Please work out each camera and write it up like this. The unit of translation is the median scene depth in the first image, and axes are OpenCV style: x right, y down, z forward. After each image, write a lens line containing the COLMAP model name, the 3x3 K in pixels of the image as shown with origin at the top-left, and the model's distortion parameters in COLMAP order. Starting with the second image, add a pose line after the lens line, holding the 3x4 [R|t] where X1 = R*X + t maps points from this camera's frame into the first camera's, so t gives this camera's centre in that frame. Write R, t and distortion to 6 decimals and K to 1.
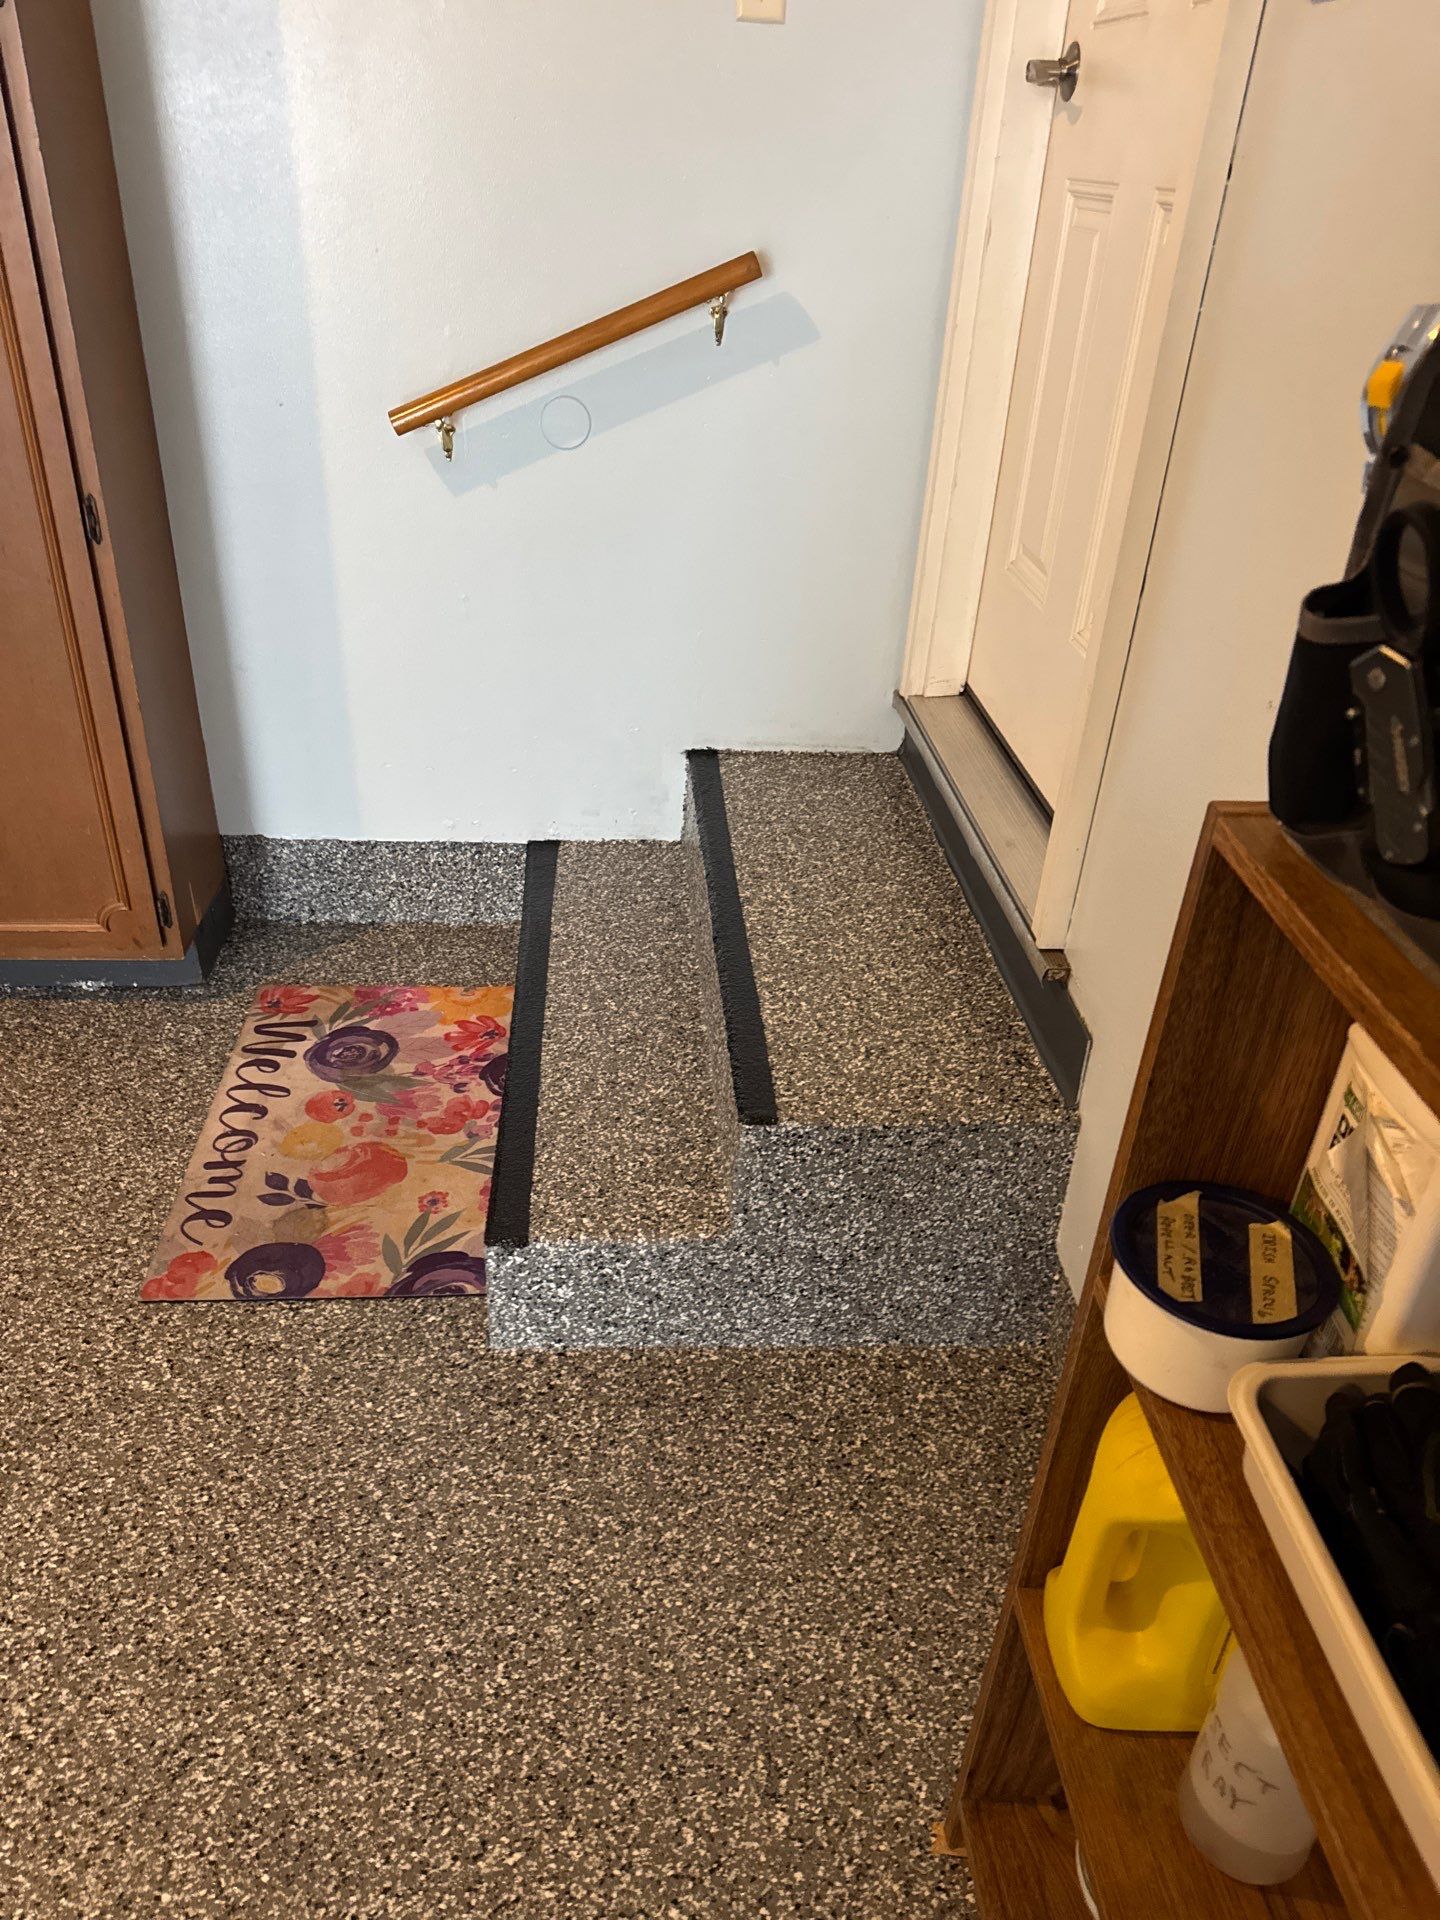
lens RADIAL K [[1393.0, 0, 721.4], [0, 1393.0, 990.9], [0, 0, 1]] dist [0.005723, -0.012437]
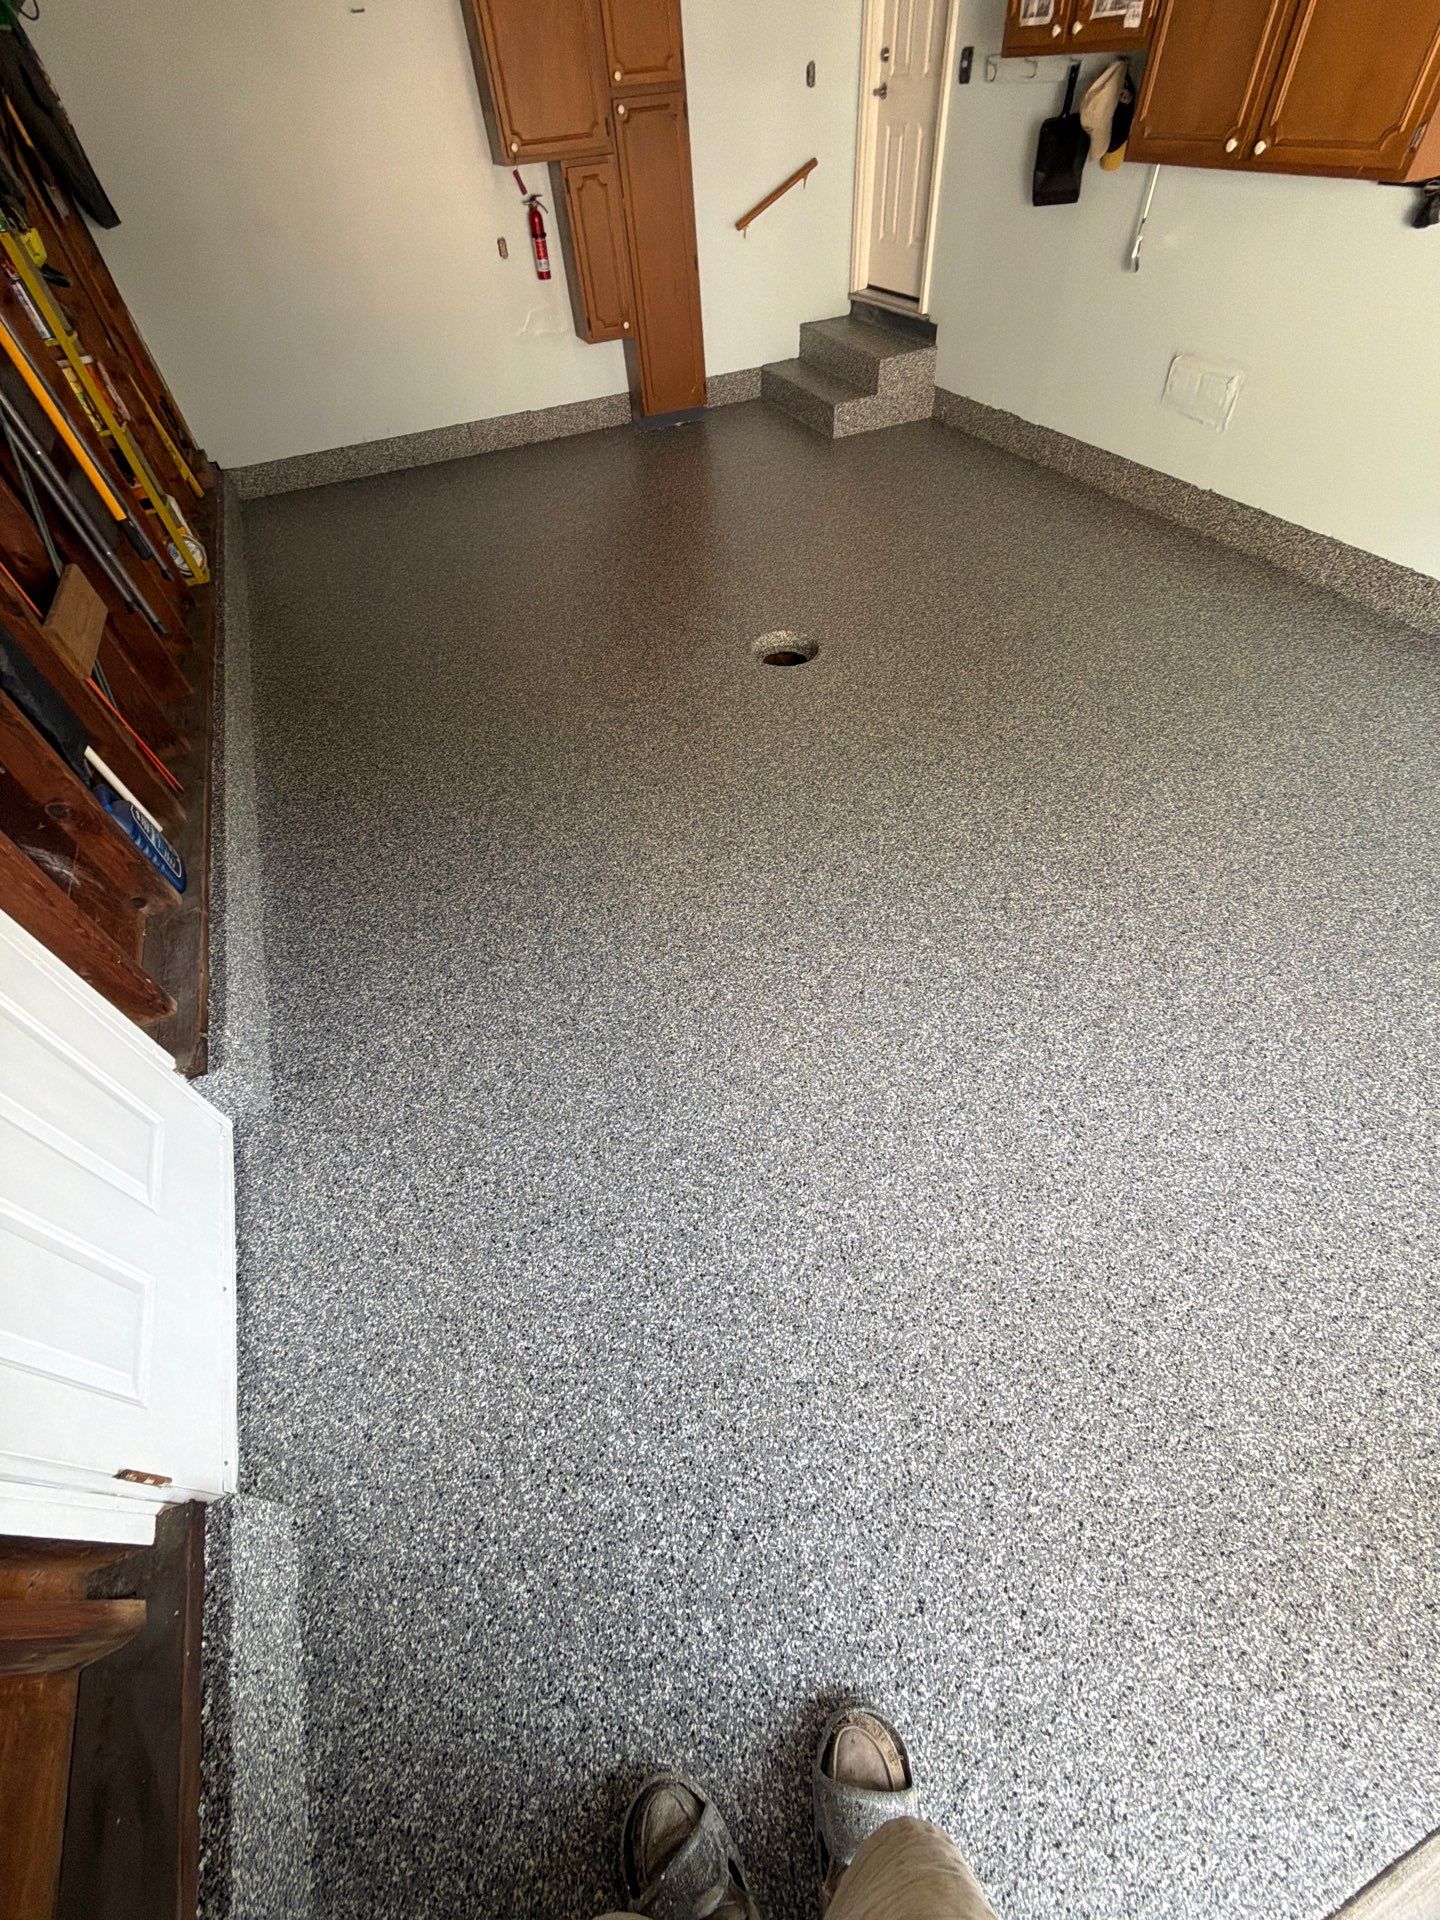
lens RADIAL K [[764.0, 0, 718.9], [0, 764.0, 954.3], [0, 0, 1]] dist [0.000335, -0.000165]
pose [[0.940002, -0.318626, 0.121962, -1.956870], [0.266096, 0.908436, 0.322393, 1.251533], [-0.213518, -0.270597, 0.938716, -2.635644]]
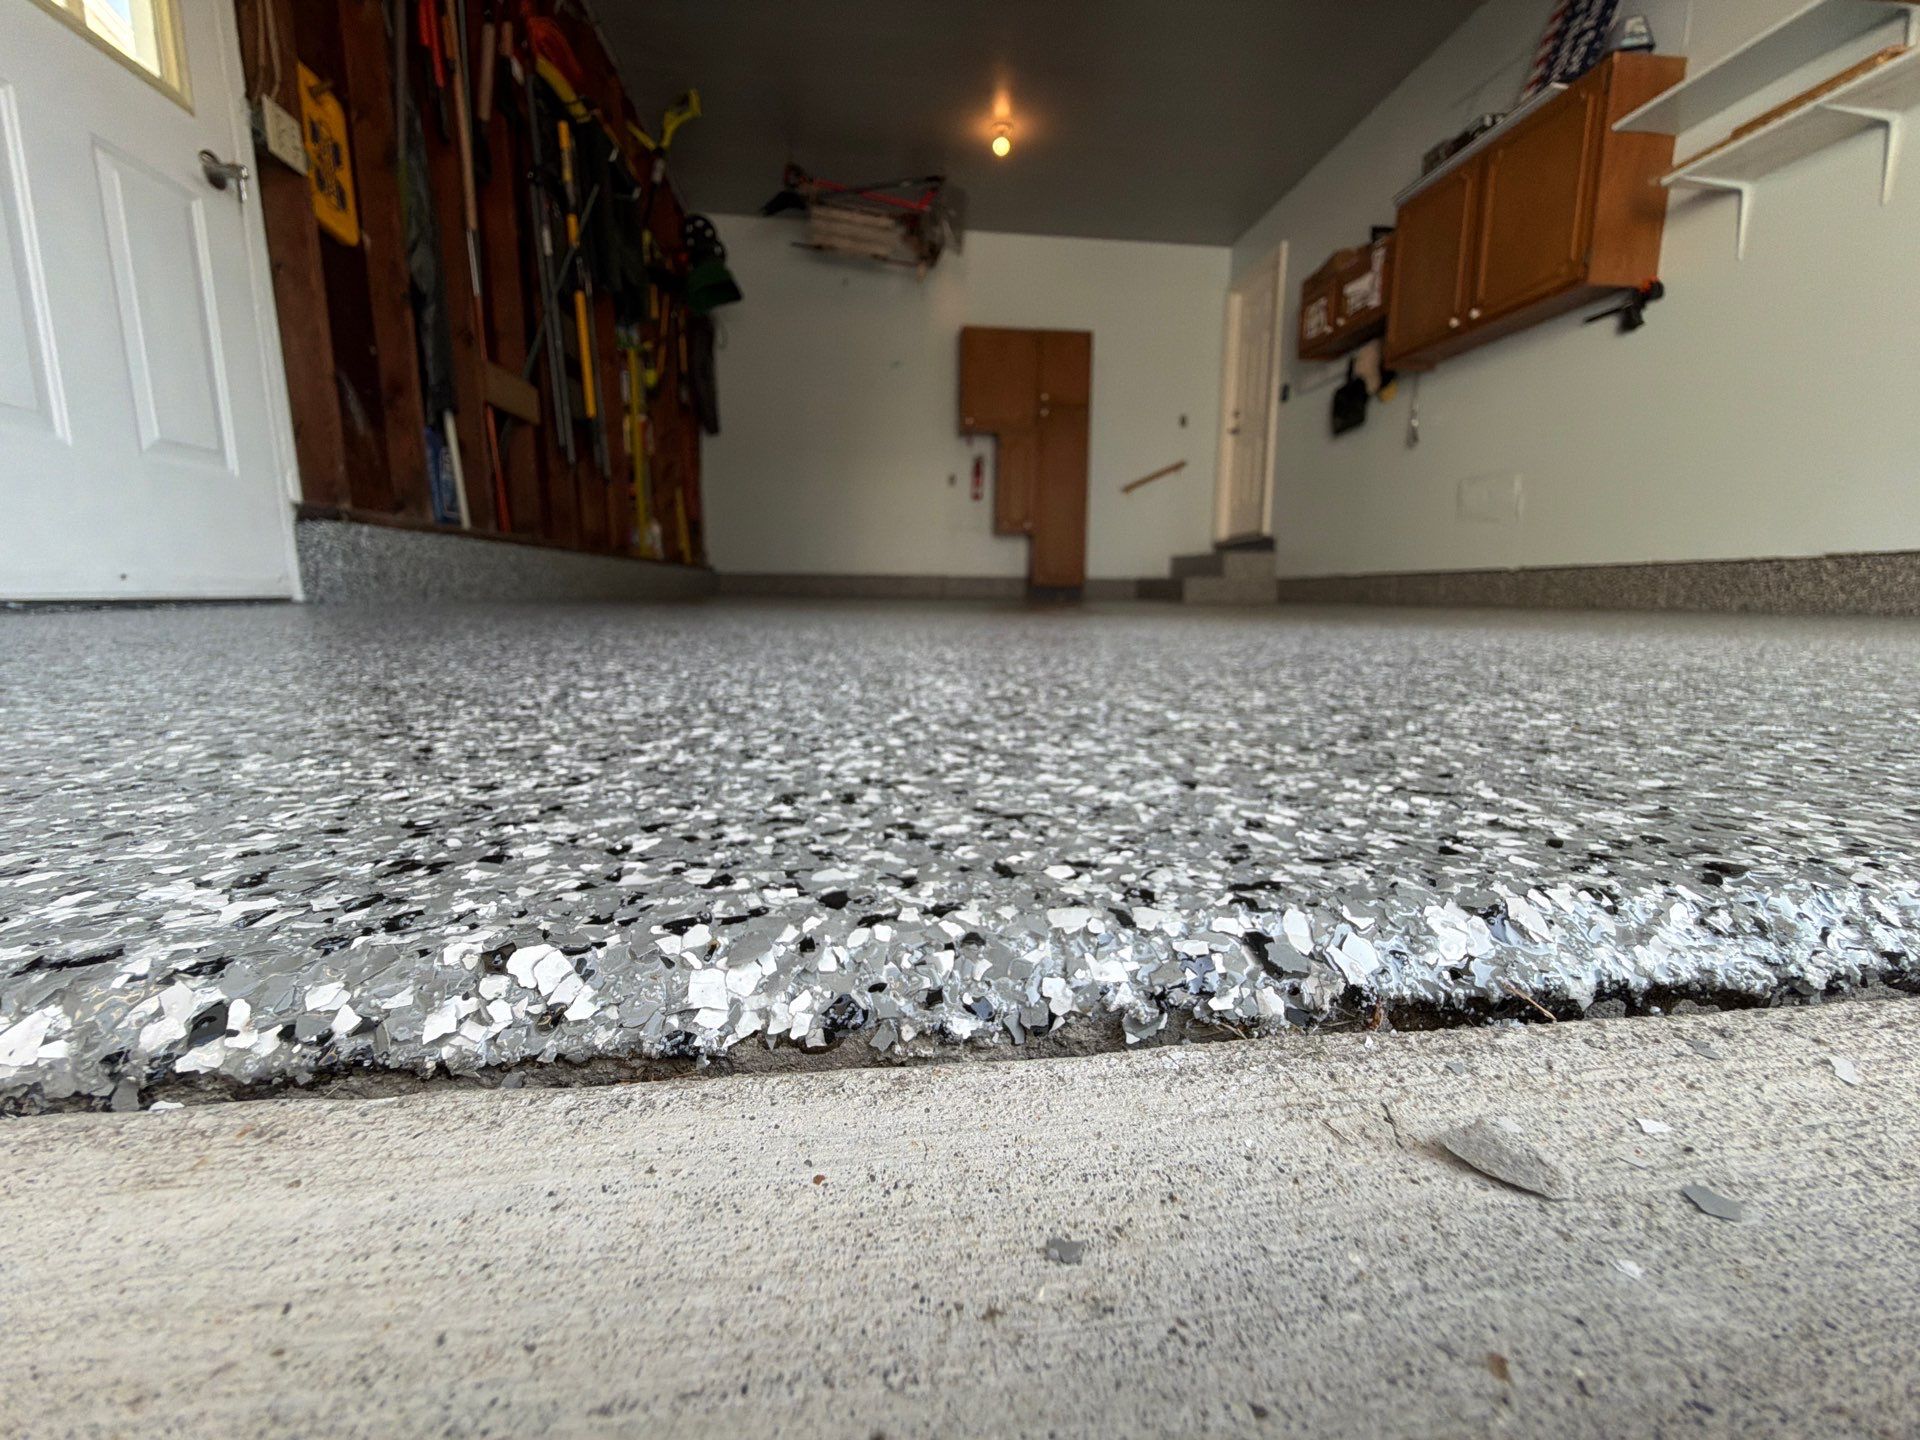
lens RADIAL K [[777.5, 0, 957.8], [0, 777.5, 714.6], [0, 0, 1]] dist [0.005029, -0.000275]
pose [[0.998556, -0.047132, 0.025775, -1.614415], [0.053431, 0.921059, -0.385740, 2.515595], [-0.005560, 0.386560, 0.922247, -2.414739]]
